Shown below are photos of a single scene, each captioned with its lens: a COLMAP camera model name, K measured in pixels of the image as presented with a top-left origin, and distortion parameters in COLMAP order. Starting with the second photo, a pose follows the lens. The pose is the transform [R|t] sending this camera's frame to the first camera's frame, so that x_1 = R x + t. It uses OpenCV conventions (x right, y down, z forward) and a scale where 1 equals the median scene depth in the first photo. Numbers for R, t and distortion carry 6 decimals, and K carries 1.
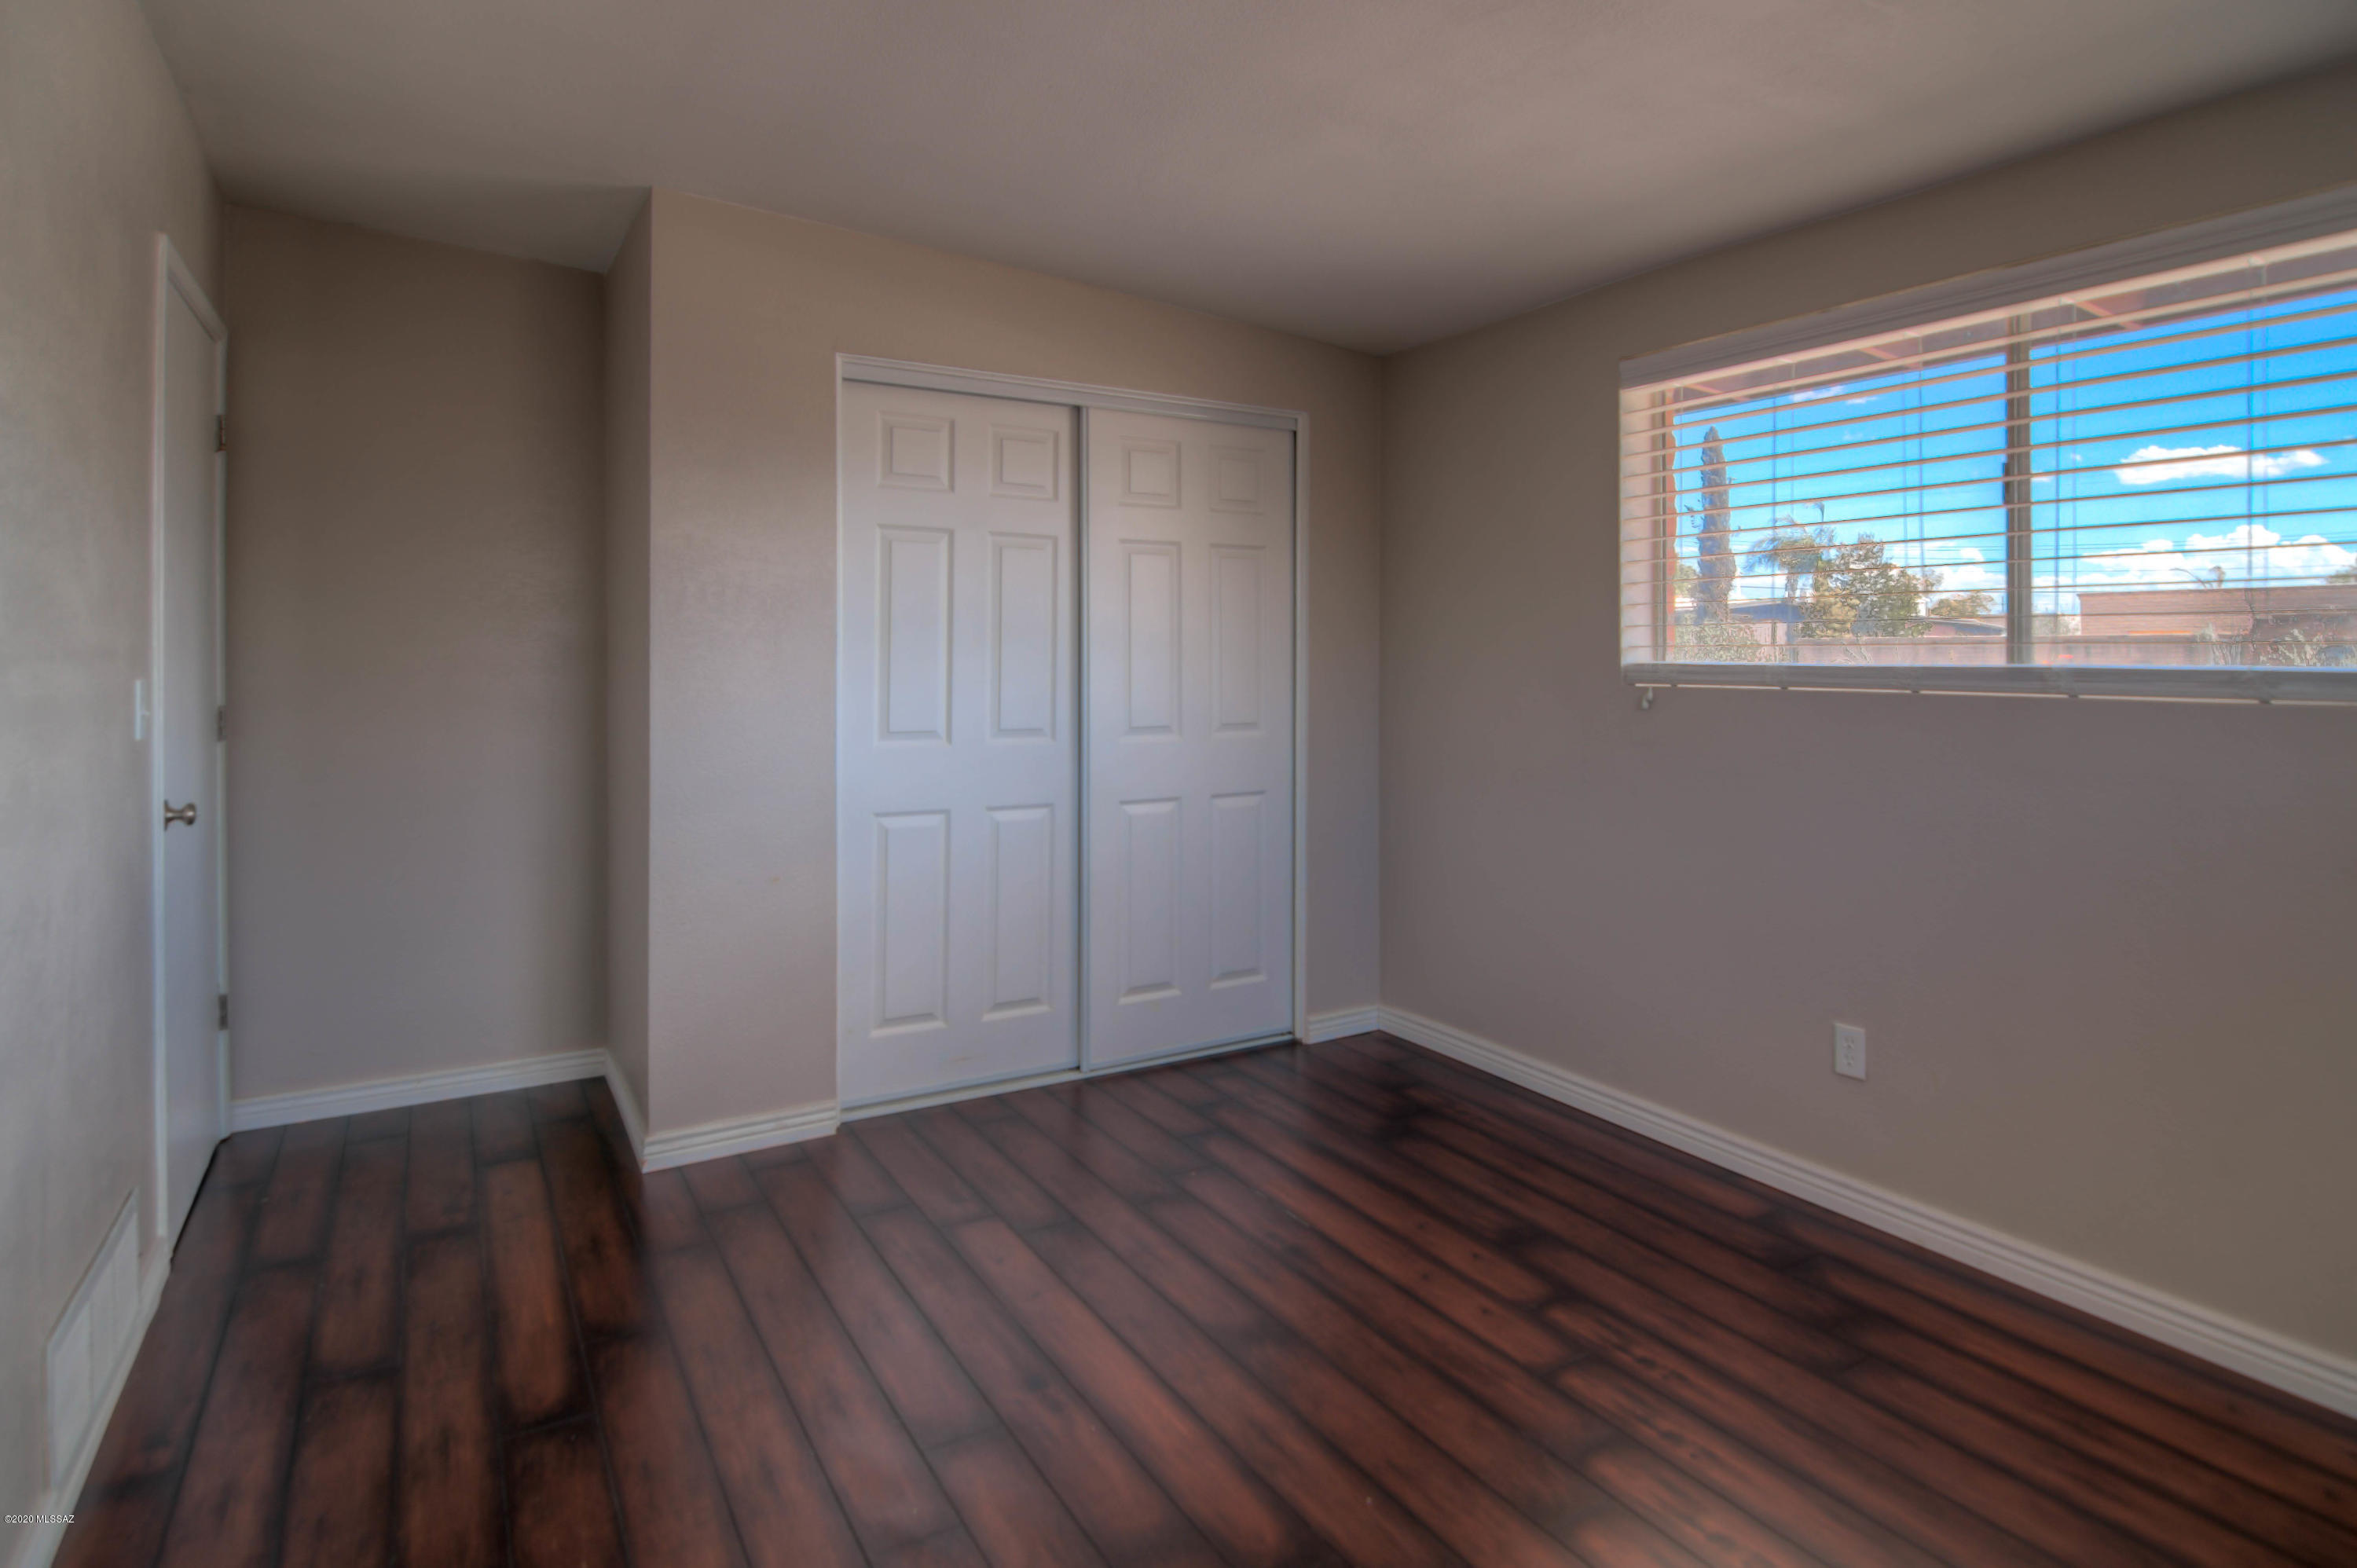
lens RADIAL K [[1228.5, 0, 1161.0], [0, 1228.5, 649.4], [0, 0, 1]] dist [-0.005986, -0.009235]
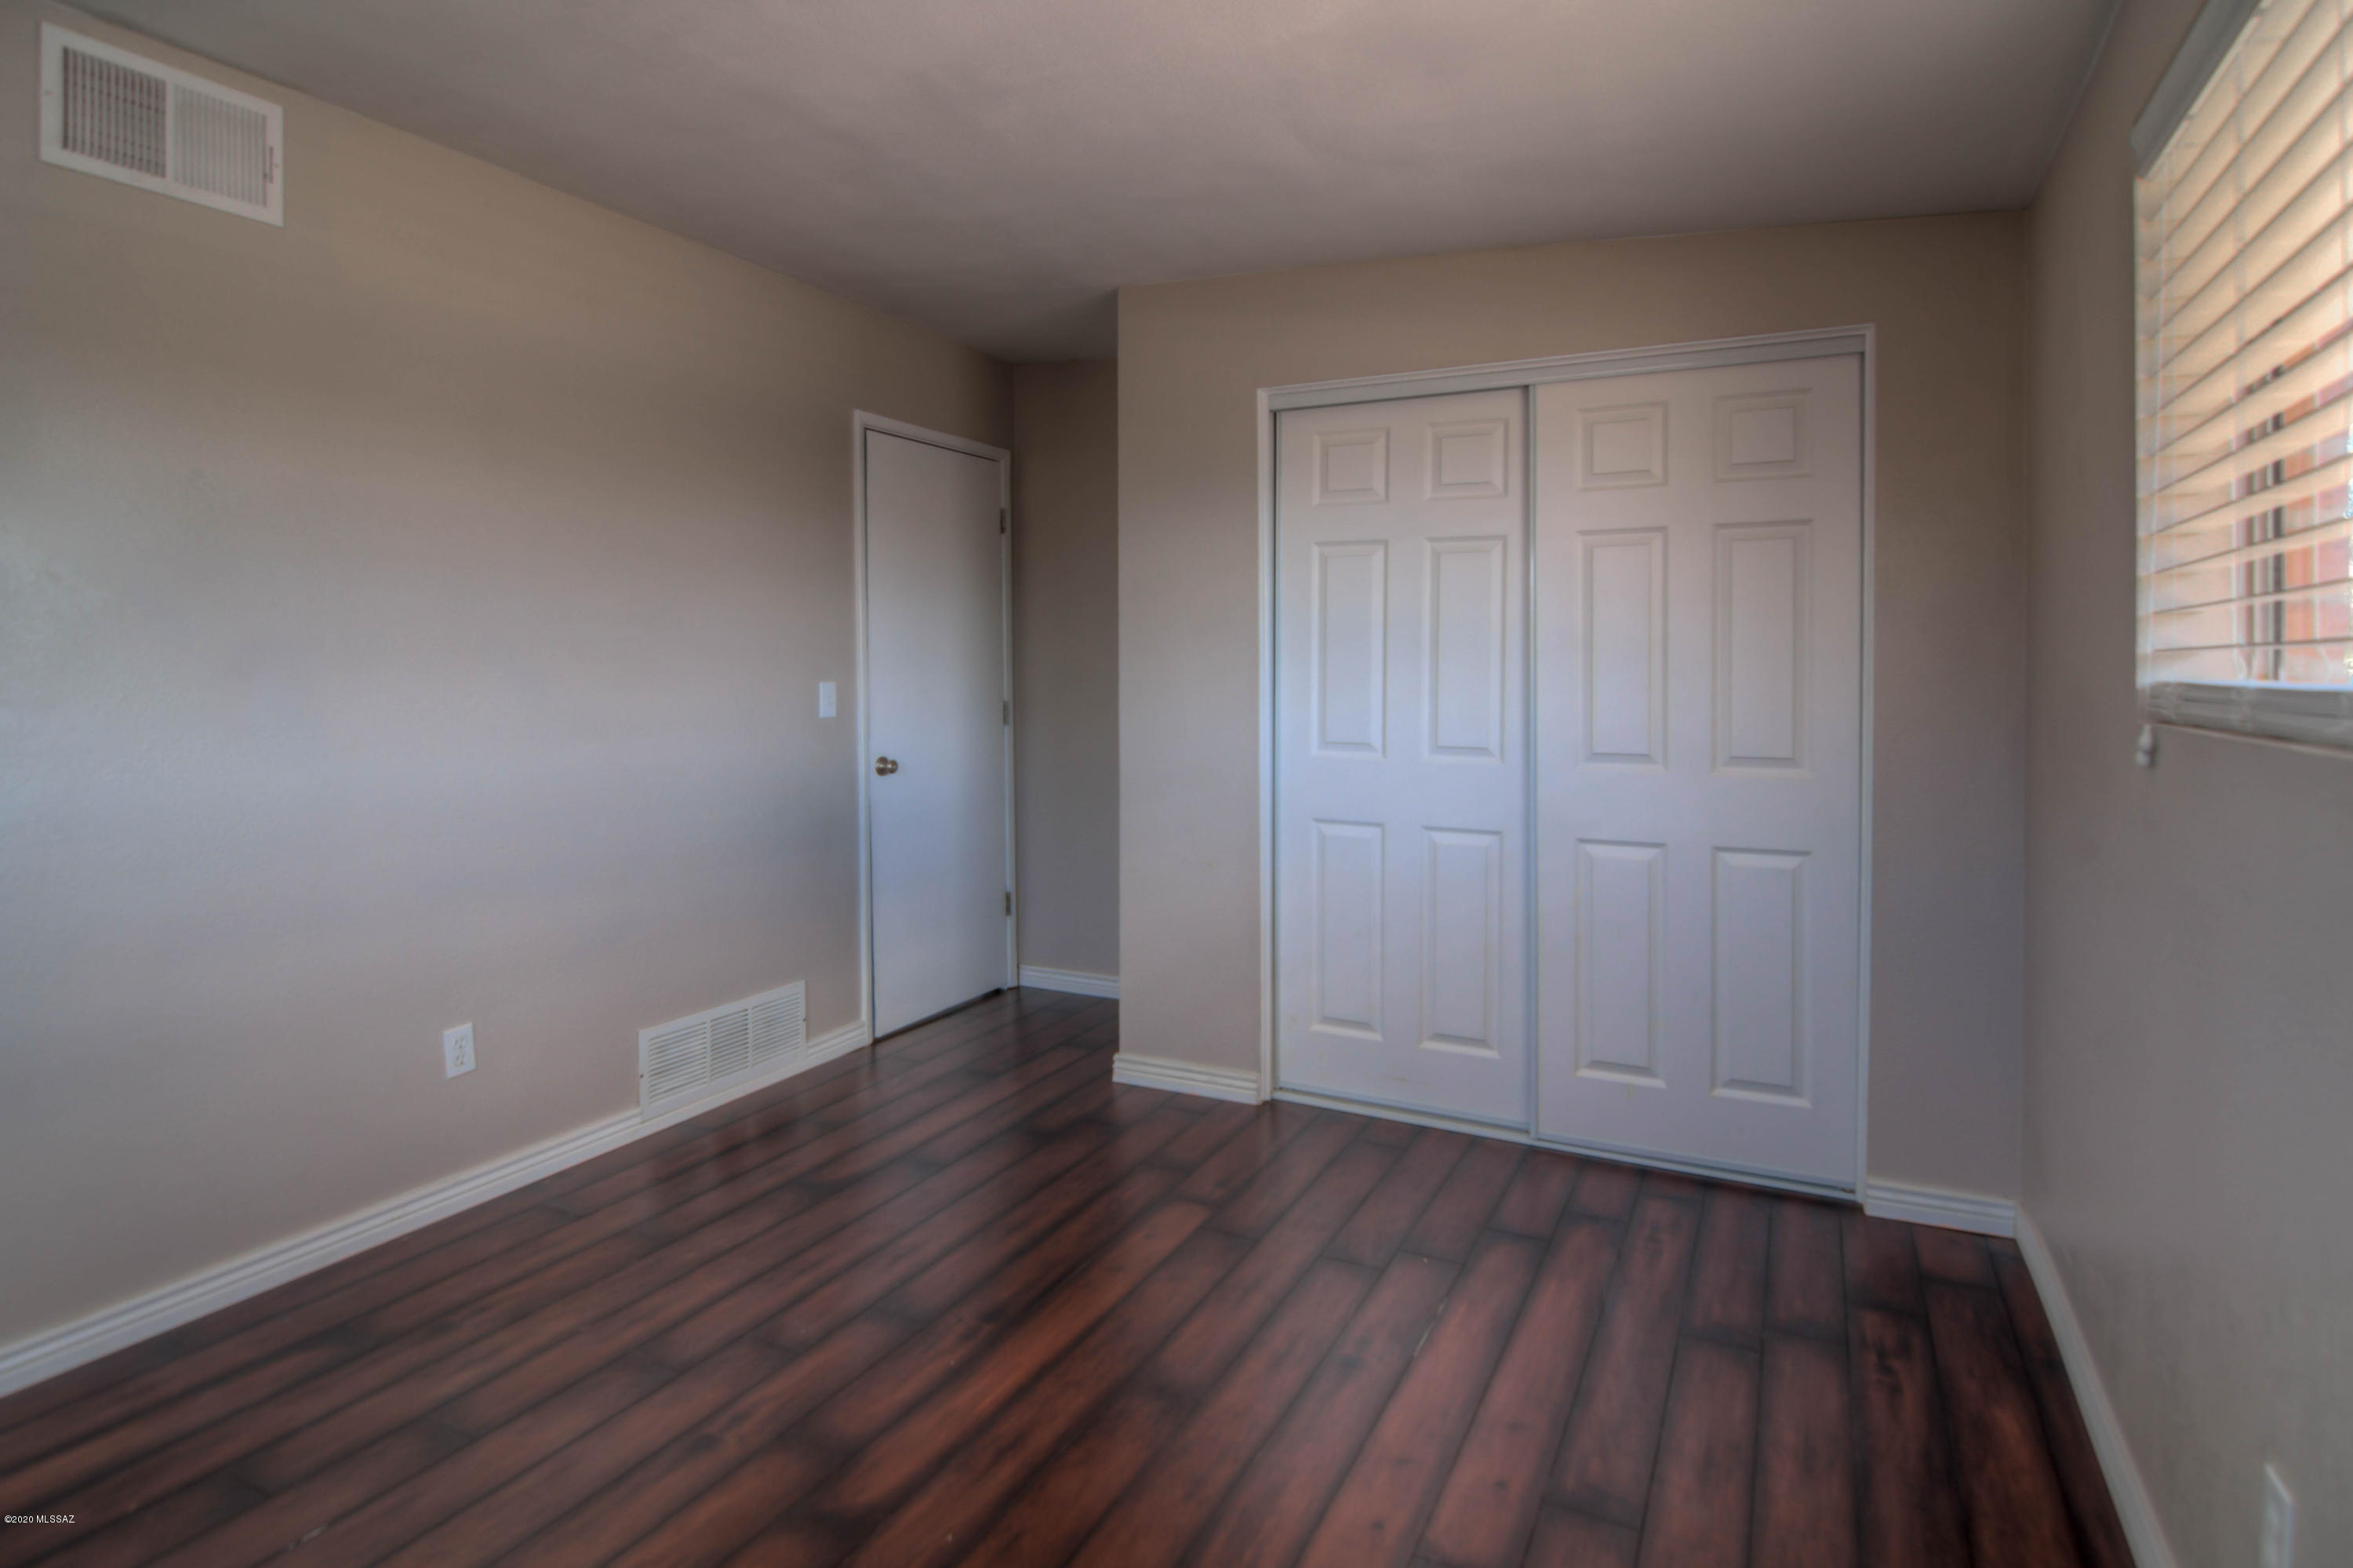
lens RADIAL K [[1226.6, 0, 1218.8], [0, 1226.6, 685.4], [0, 0, 1]] dist [-0.005986, -0.009235]
pose [[0.549851, 0.011582, -0.835183, 0.565923], [0.003688, 0.999860, 0.016294, 0.002181], [0.835255, -0.012039, 0.549731, 0.339459]]
